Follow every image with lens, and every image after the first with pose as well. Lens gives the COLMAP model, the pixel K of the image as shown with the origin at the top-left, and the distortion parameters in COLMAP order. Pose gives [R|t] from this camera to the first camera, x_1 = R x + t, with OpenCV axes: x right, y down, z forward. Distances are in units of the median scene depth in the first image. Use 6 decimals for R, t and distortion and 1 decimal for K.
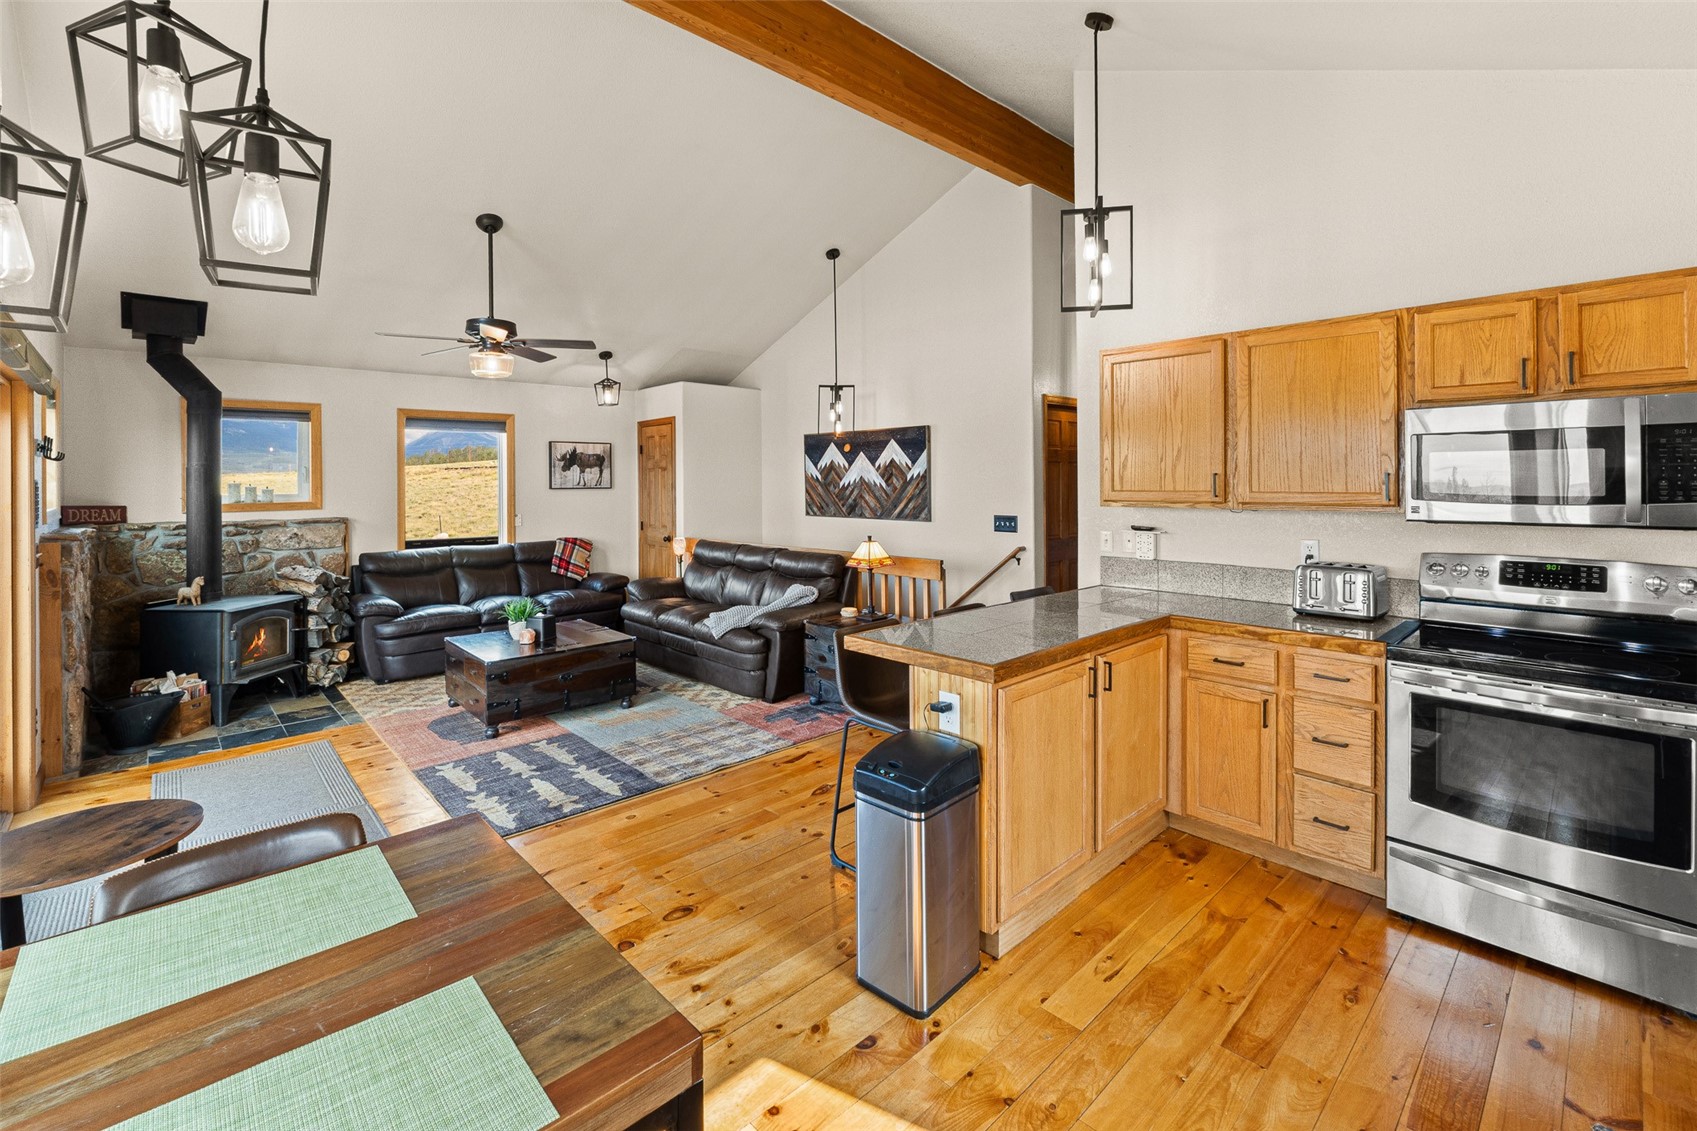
lens RADIAL K [[745.1, 0, 848.1], [0, 745.1, 480.5], [0, 0, 1]] dist [-0.005385, -0.000589]
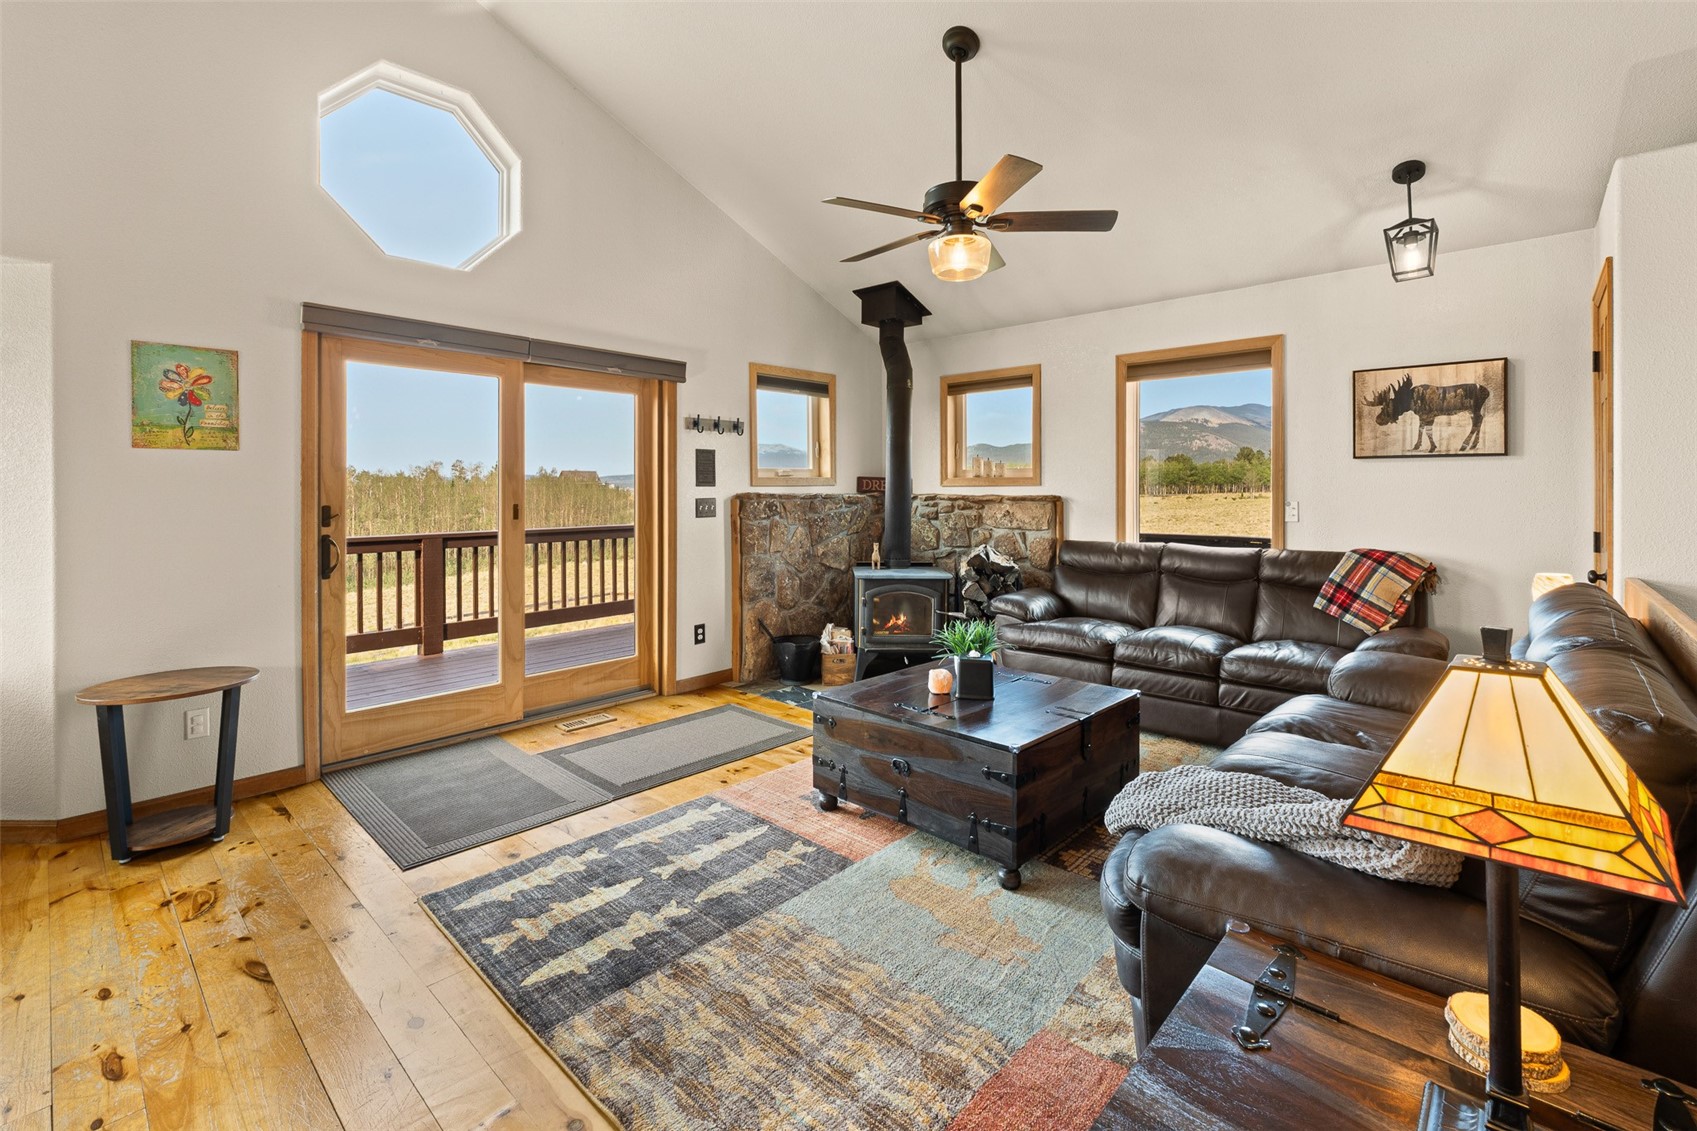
lens RADIAL K [[745.1, 0, 848.1], [0, 745.1, 480.5], [0, 0, 1]] dist [-0.005385, -0.000589]
pose [[0.070583, -0.003762, -0.997499, 0.177967], [-0.000846, 0.999992, -0.003832, 0.044408], [0.997506, 0.001115, 0.070579, 0.865374]]
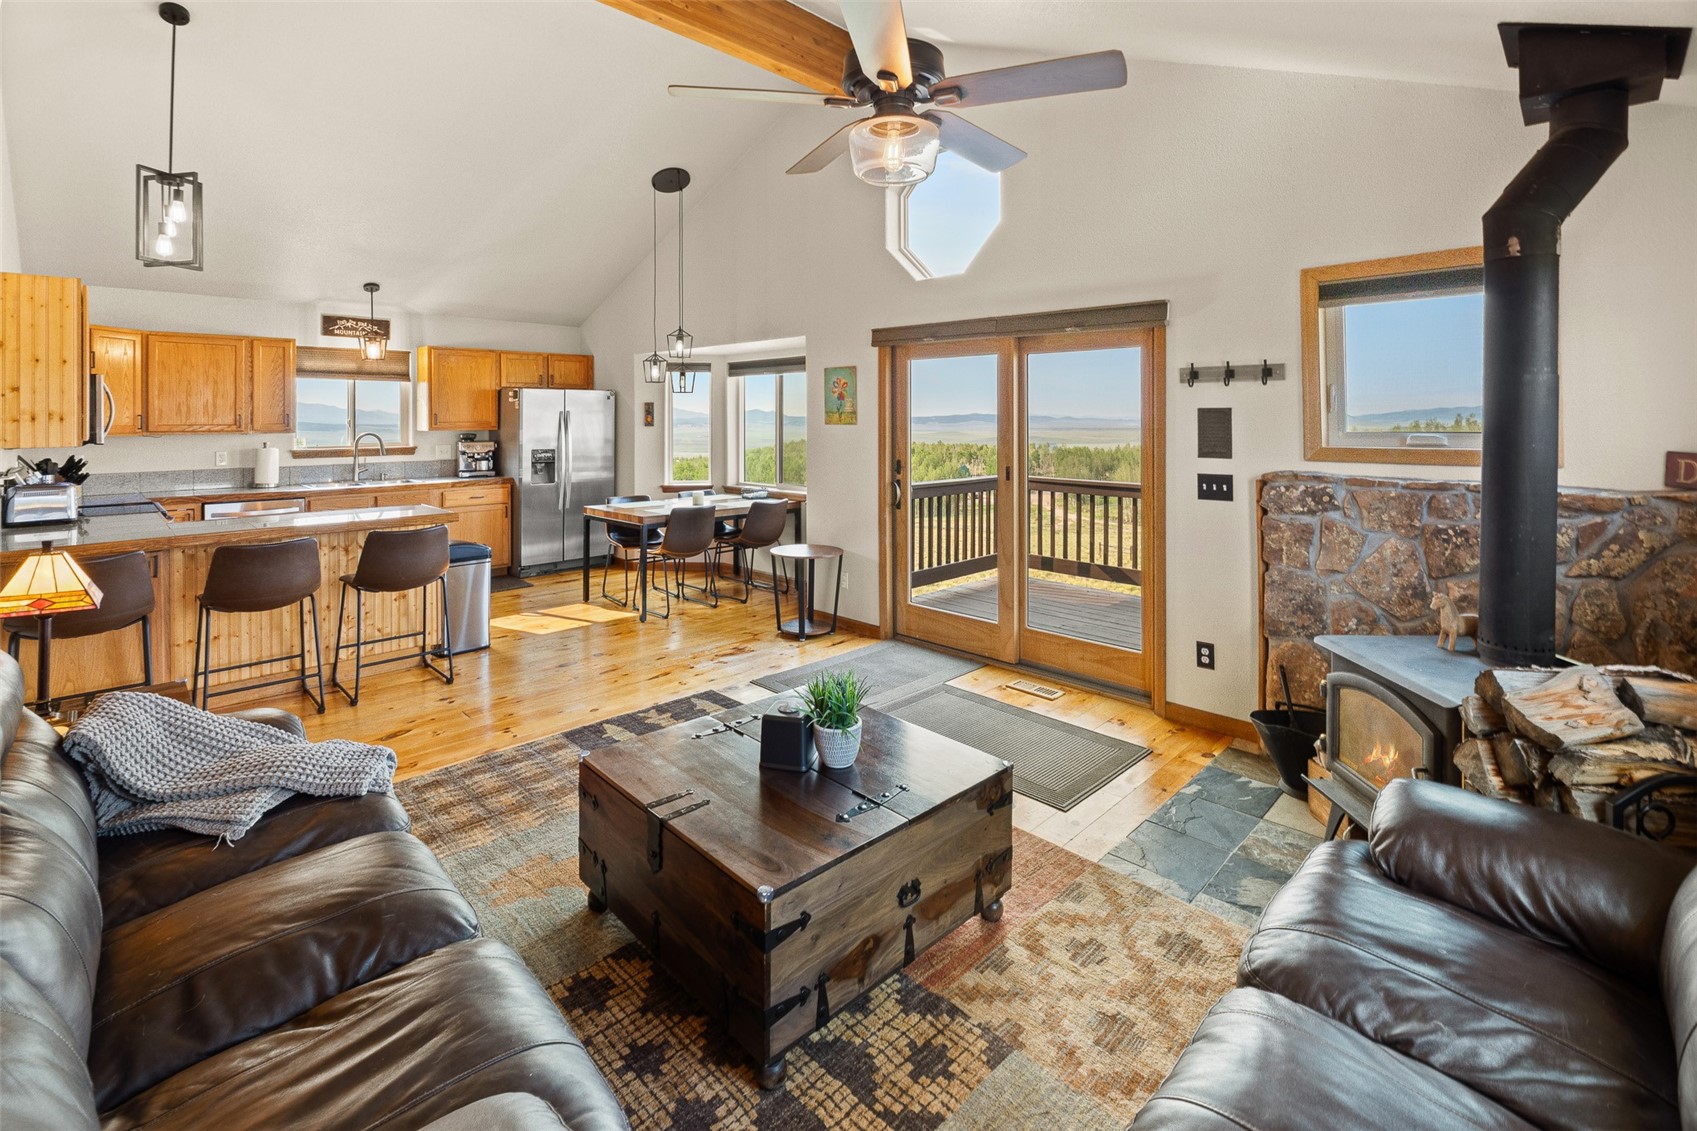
lens RADIAL K [[759.9, 0, 842.8], [0, 759.9, 412.0], [0, 0, 1]] dist [-0.001399, -0.000245]
pose [[-0.999631, 0.007766, -0.026027, -0.439981], [0.007920, 0.999952, -0.005846, 0.004735], [0.025981, -0.006050, -0.999644, 1.480285]]
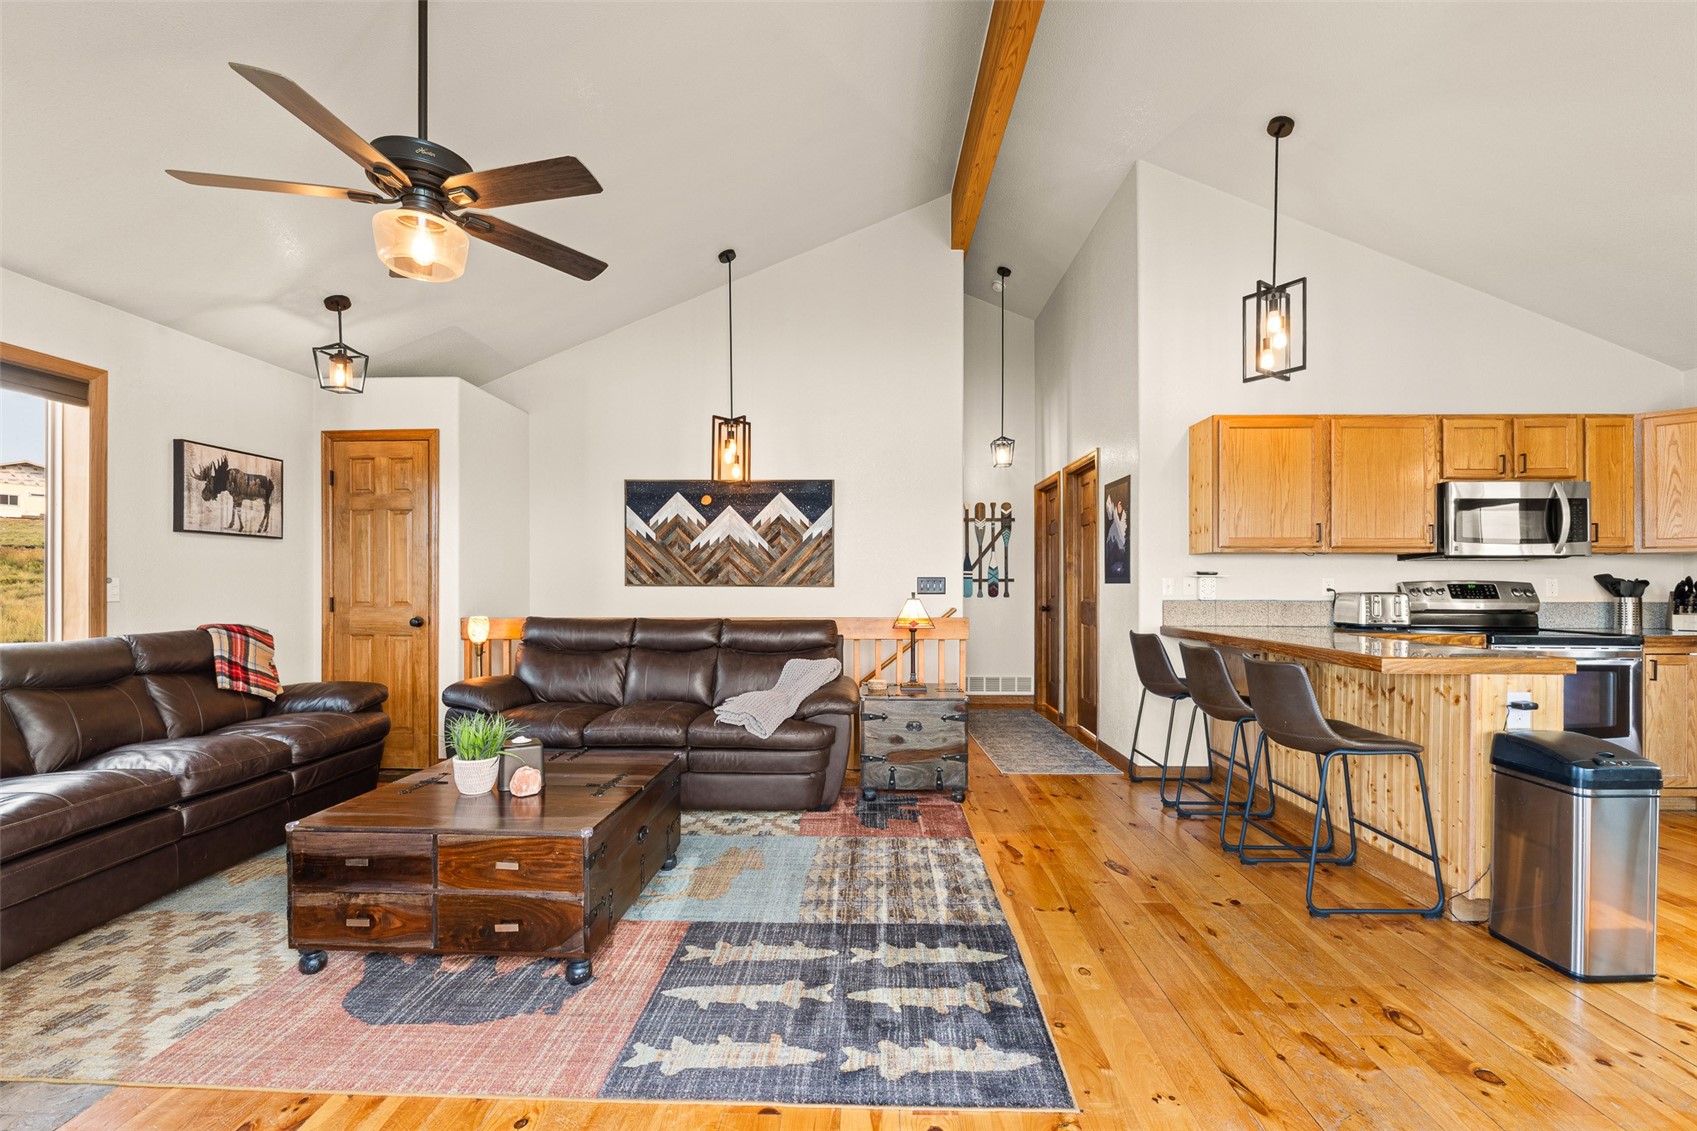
lens RADIAL K [[717.0, 0, 852.6], [0, 717.0, 581.8], [0, 0, 1]] dist [-0.005862, -0.000675]
pose [[0.703762, 0.008310, 0.710387, -0.620634], [-0.006465, 0.999965, -0.005292, 0.067789], [-0.710406, -0.000868, 0.703791, 0.469137]]
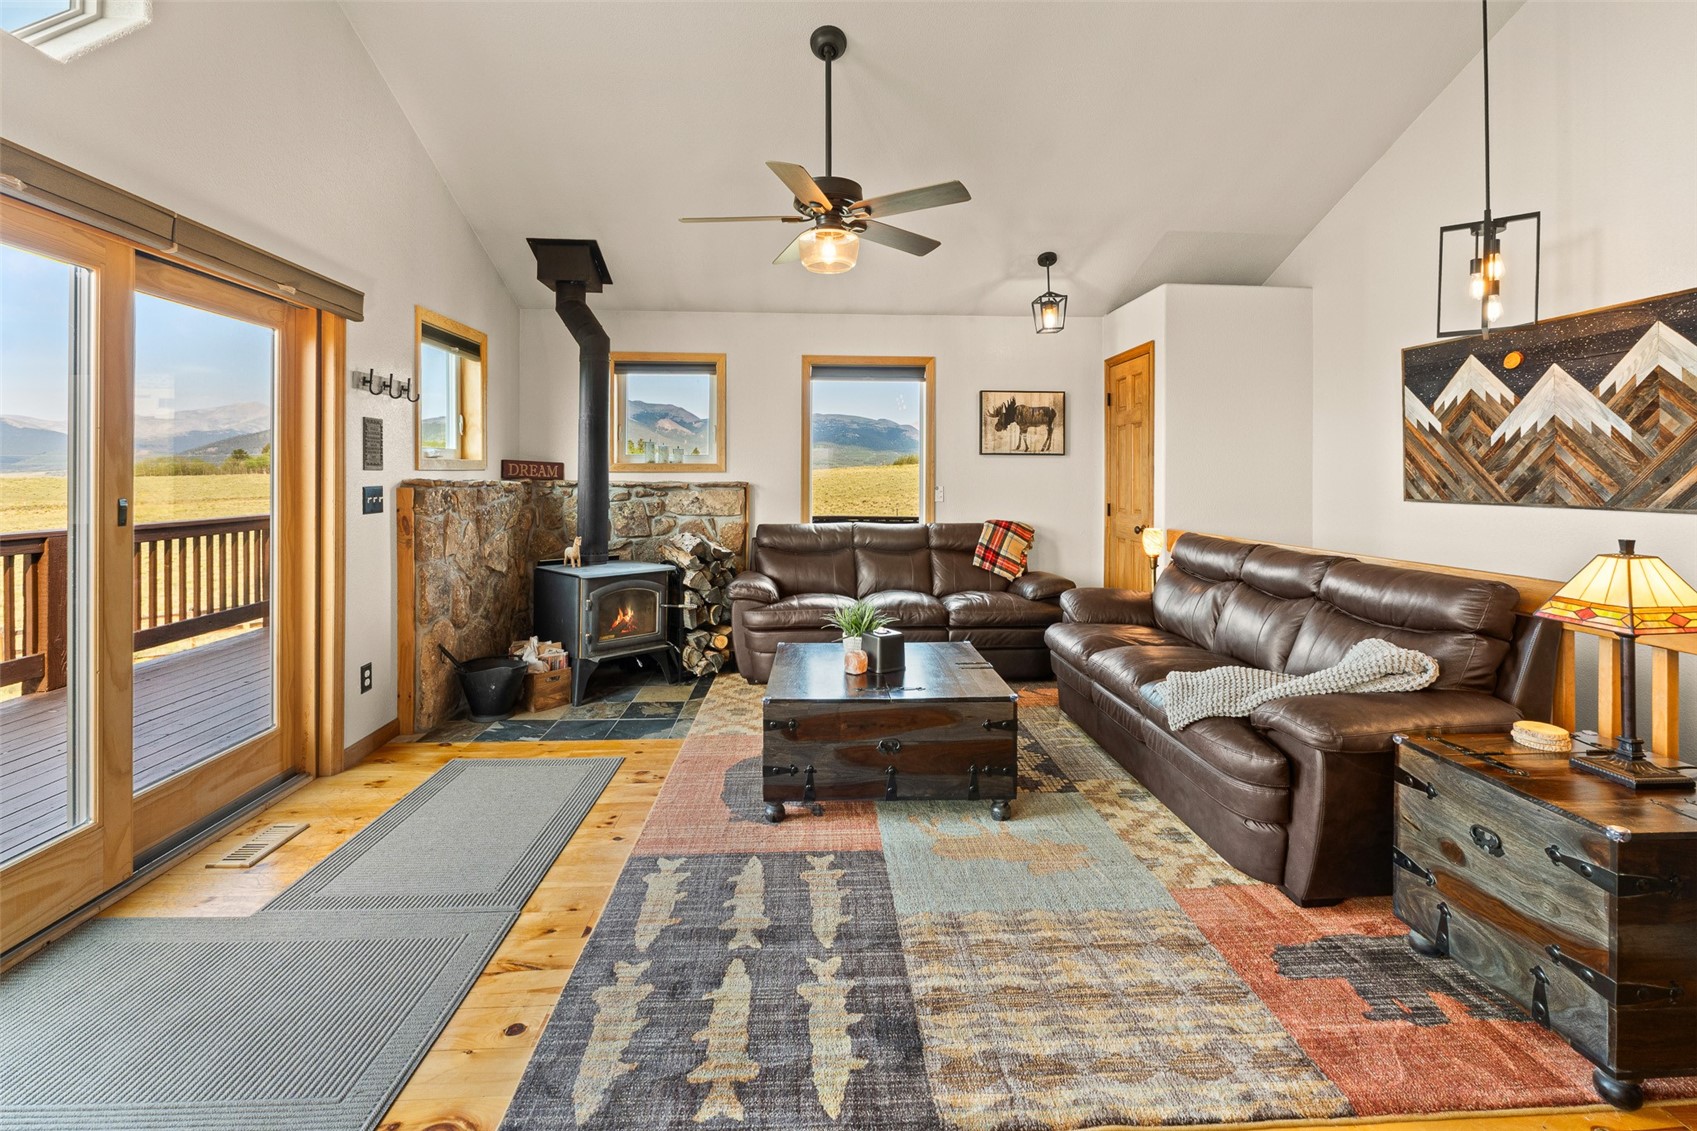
lens RADIAL K [[746.2, 0, 844.5], [0, 746.2, 475.6], [0, 0, 1]] dist [-0.004320, -0.000655]
pose [[0.763276, 0.009791, -0.645999, -0.027565], [-0.010804, 0.999939, 0.002389, 0.047660], [0.645983, 0.005156, 0.763335, 0.497081]]
